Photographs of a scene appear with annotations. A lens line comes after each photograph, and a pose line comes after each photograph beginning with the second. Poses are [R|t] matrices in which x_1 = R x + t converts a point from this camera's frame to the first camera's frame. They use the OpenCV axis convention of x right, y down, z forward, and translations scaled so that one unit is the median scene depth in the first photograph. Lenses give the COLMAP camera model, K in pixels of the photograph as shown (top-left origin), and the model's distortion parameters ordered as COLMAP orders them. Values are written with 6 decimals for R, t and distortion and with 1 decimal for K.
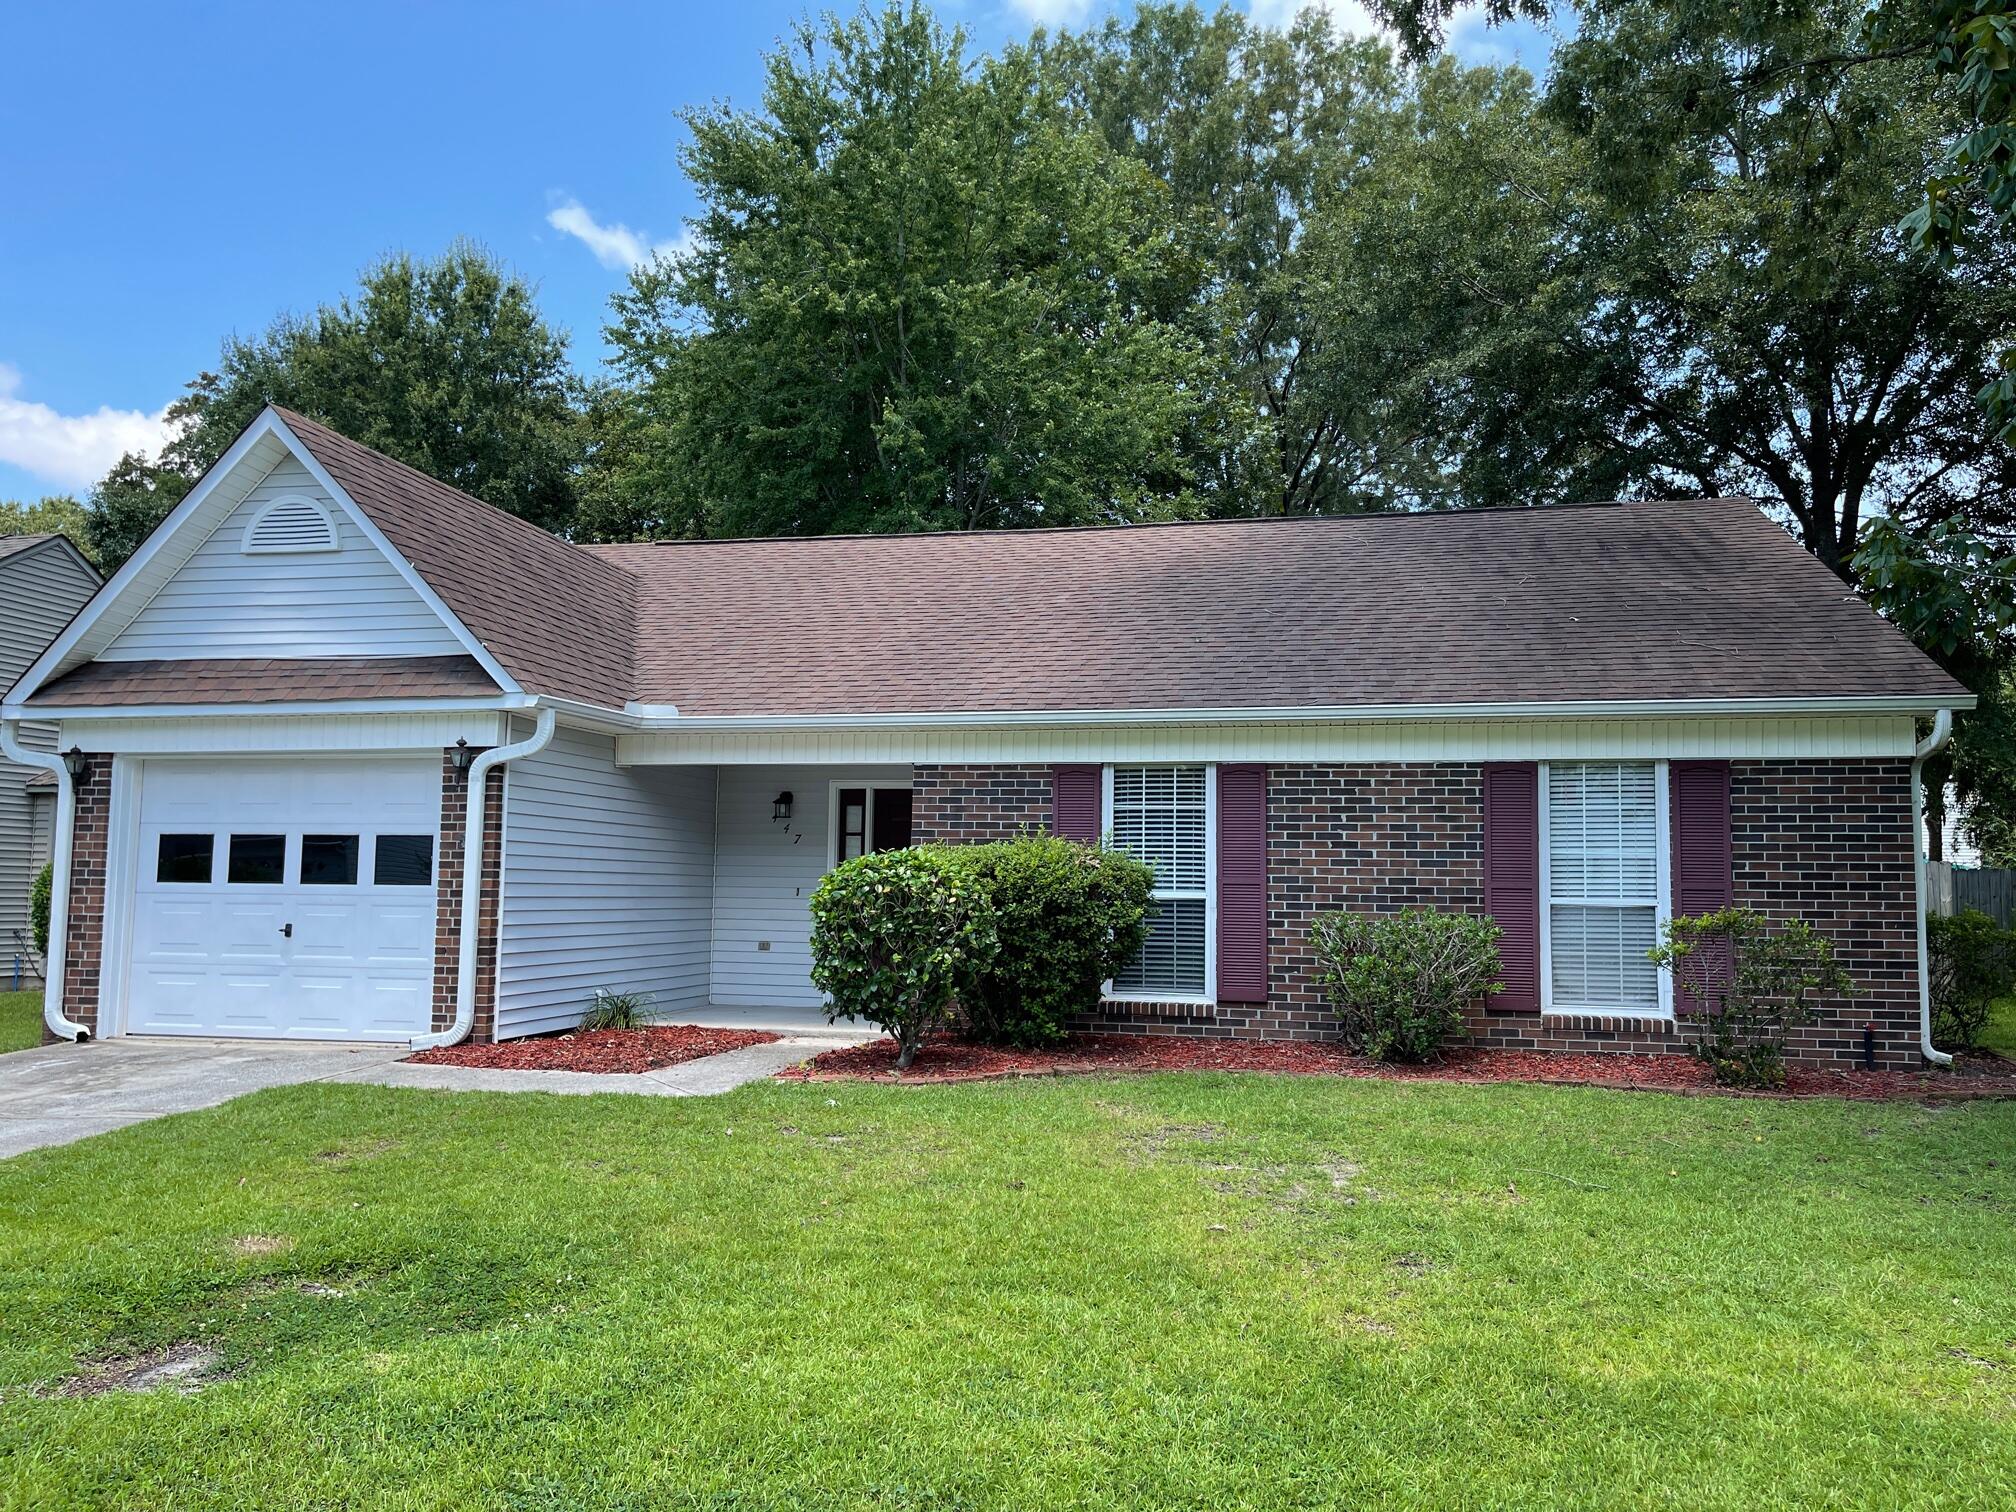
lens RADIAL K [[1530.8, 0, 1017.7], [0, 1530.8, 764.2], [0, 0, 1]] dist [0.056141, -0.042999]
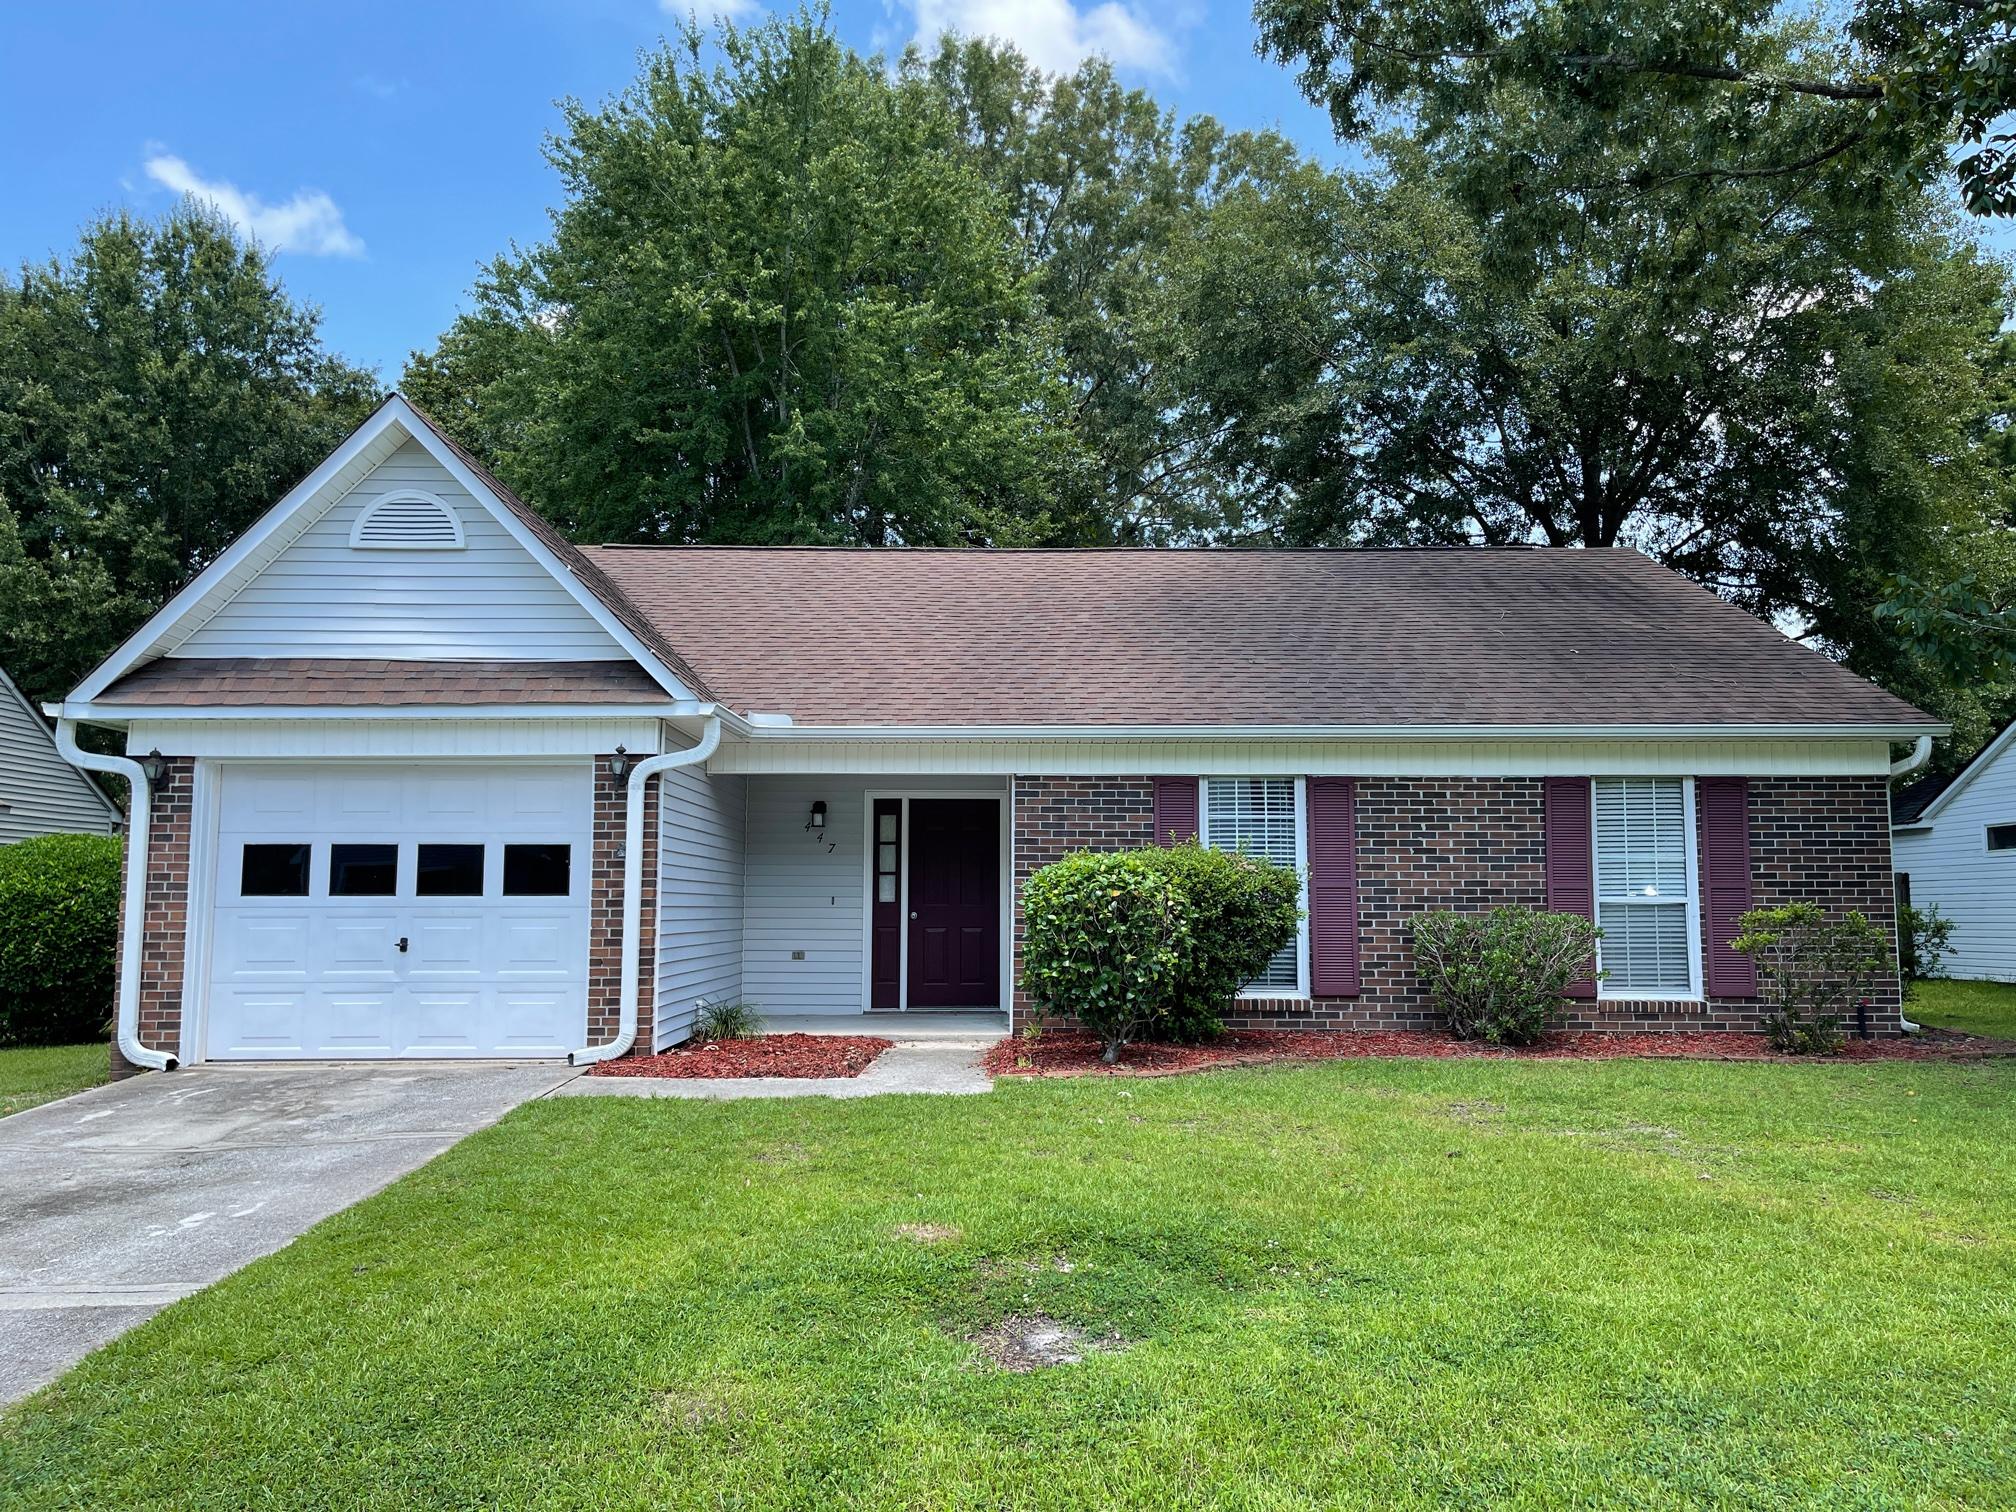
lens RADIAL K [[1530.5, 0, 1008.0], [0, 1530.5, 756.0], [0, 0, 1]] dist [0.063091, -0.063032]
pose [[0.974546, 0.009996, 0.223965, -0.325565], [-0.007000, 0.999875, -0.014168, 0.001977], [-0.224079, 0.012239, 0.974494, -0.011093]]
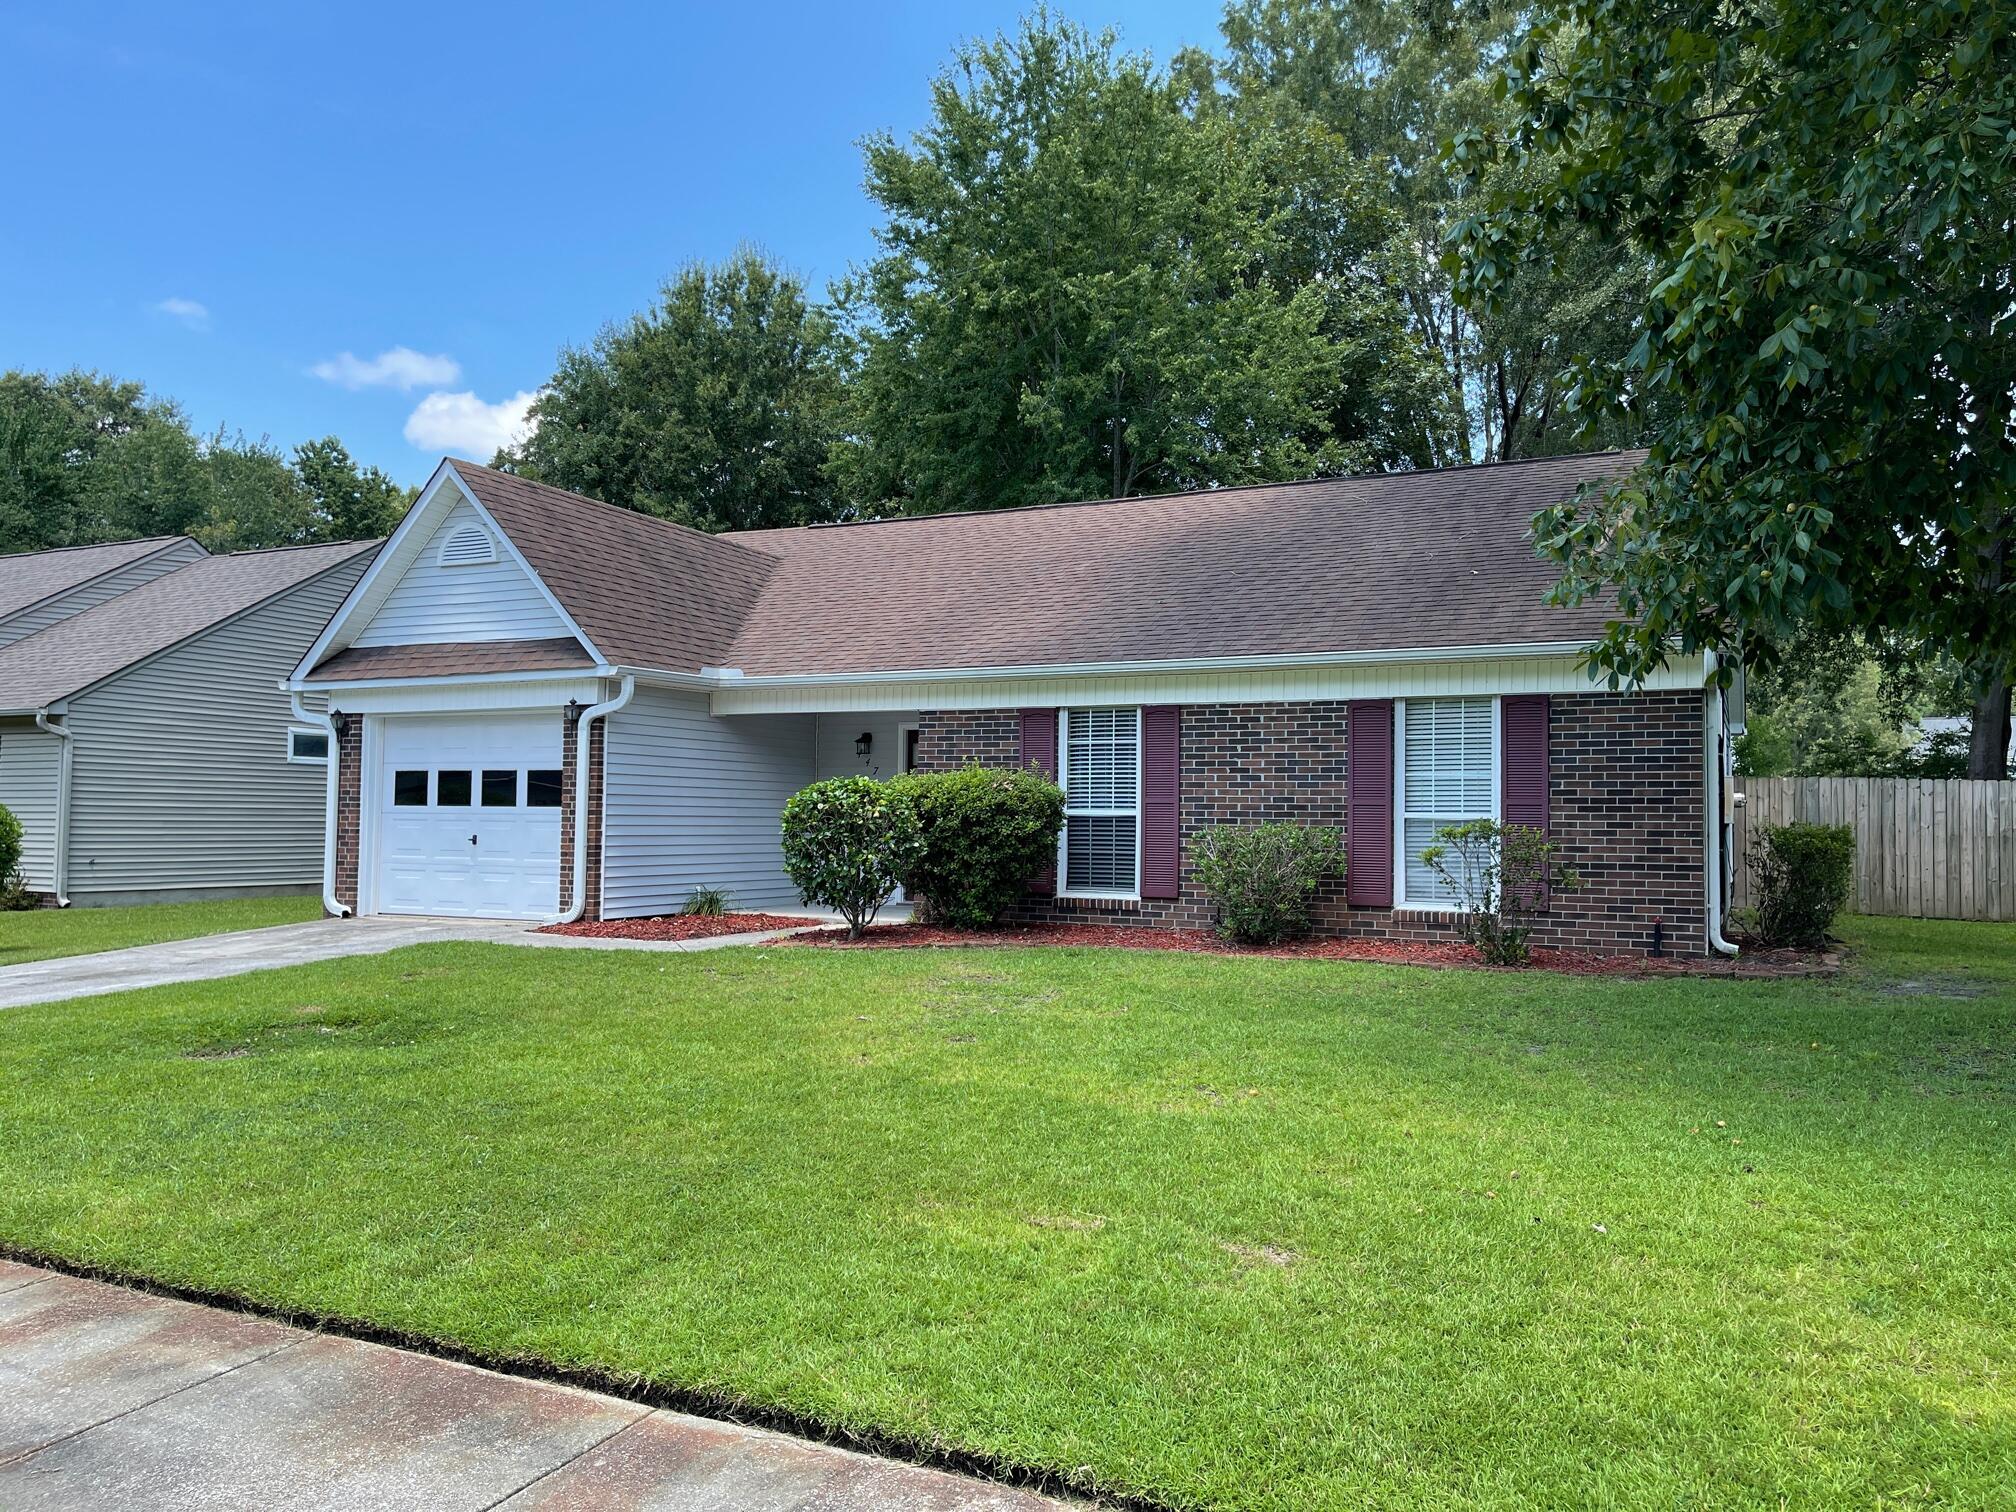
lens RADIAL K [[1530.5, 0, 1008.0], [0, 1530.5, 756.0], [0, 0, 1]] dist [0.063091, -0.063032]
pose [[0.971722, -0.012366, -0.235802, 0.319705], [0.021391, 0.999132, 0.035754, -0.006314], [0.235155, -0.039787, 0.971143, -0.222881]]
